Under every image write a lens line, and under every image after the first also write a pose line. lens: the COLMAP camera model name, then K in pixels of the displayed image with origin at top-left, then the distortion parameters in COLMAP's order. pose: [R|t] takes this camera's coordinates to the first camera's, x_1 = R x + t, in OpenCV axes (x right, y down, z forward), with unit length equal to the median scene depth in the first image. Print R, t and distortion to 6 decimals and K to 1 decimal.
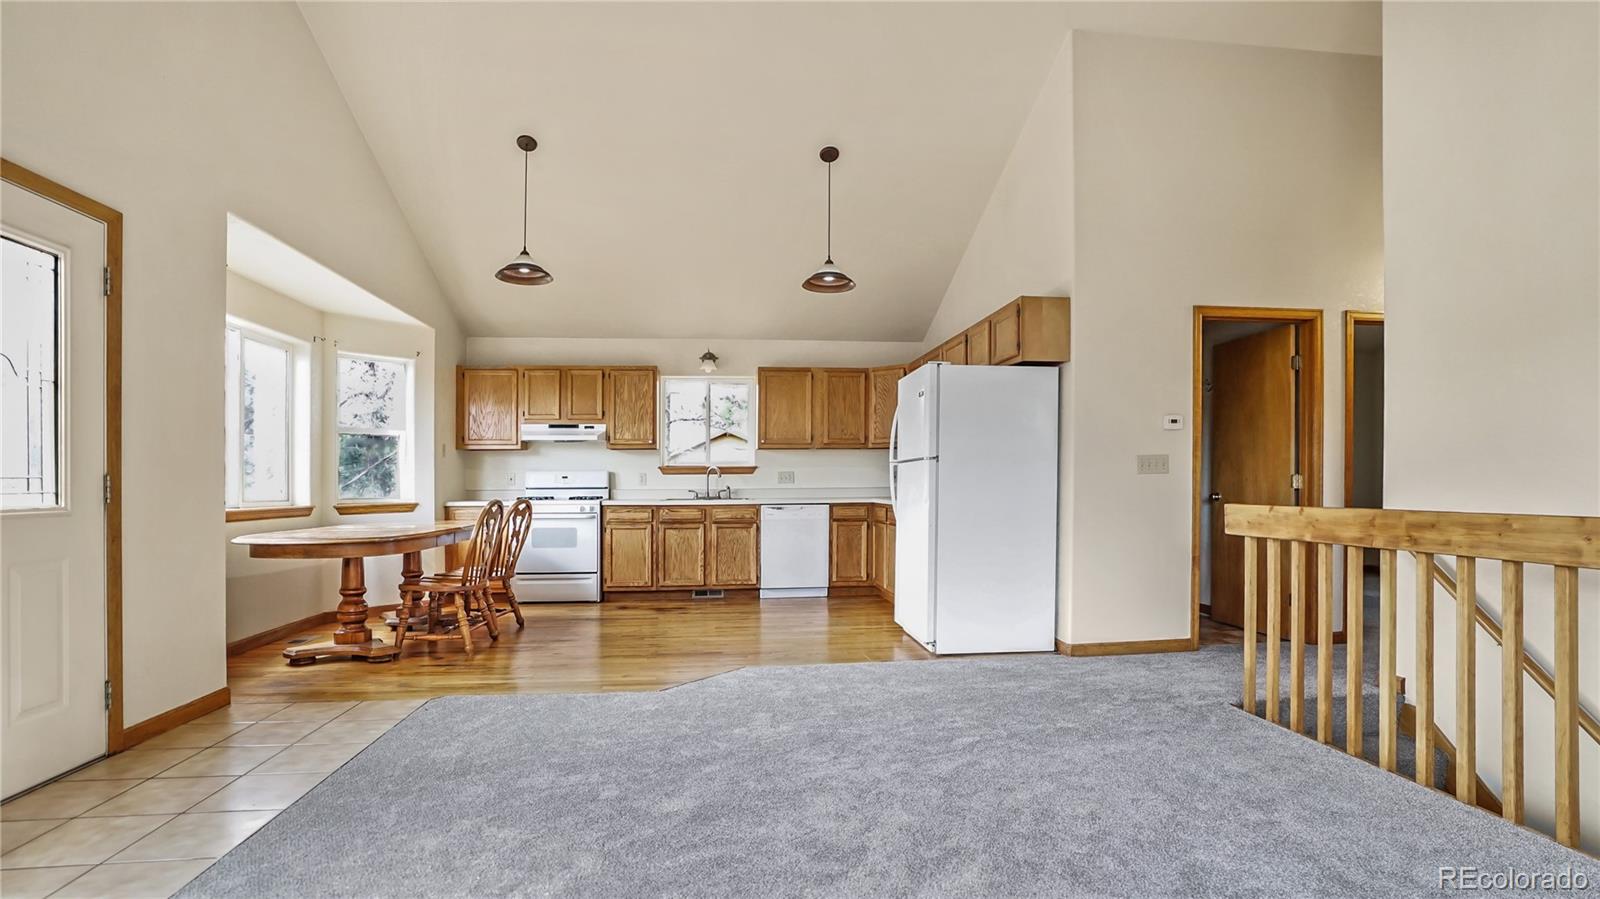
lens RADIAL K [[805.4, 0, 796.9], [0, 805.4, 489.7], [0, 0, 1]] dist [-0.109011, 0.043377]
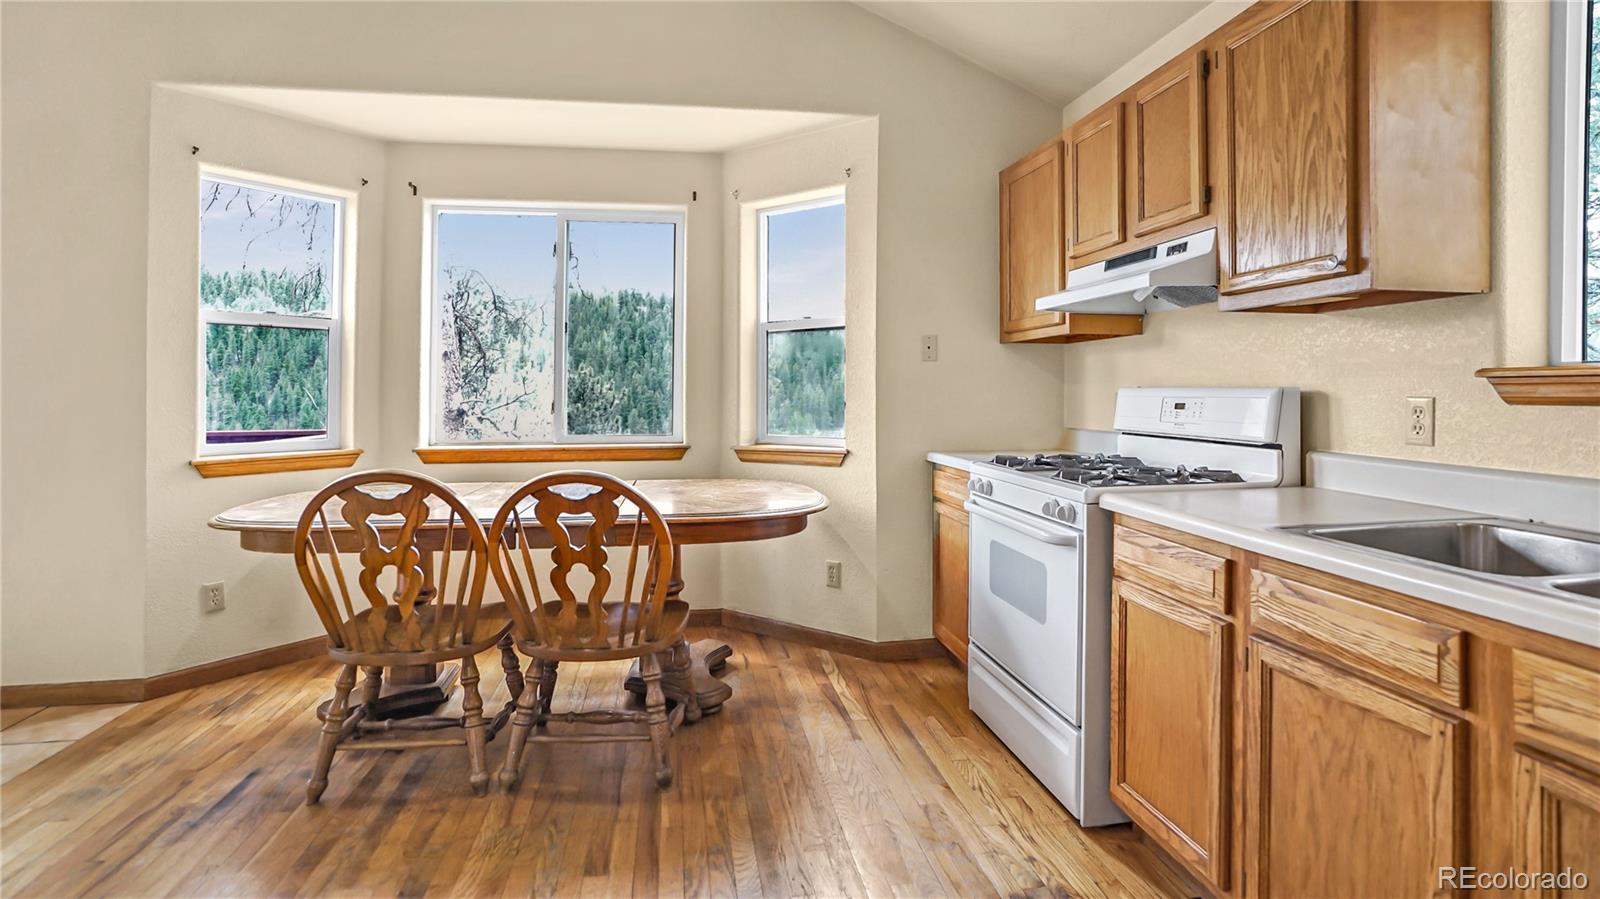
lens RADIAL K [[762.6, 0, 432.5], [0, 762.6, 388.0], [0, 0, 1]] dist [-0.001503, -0.000239]
pose [[0.035060, -0.007265, -0.999359, 0.032799], [-0.003208, 0.999968, -0.007382, -0.024504], [0.999380, 0.003464, 0.035036, 0.826795]]
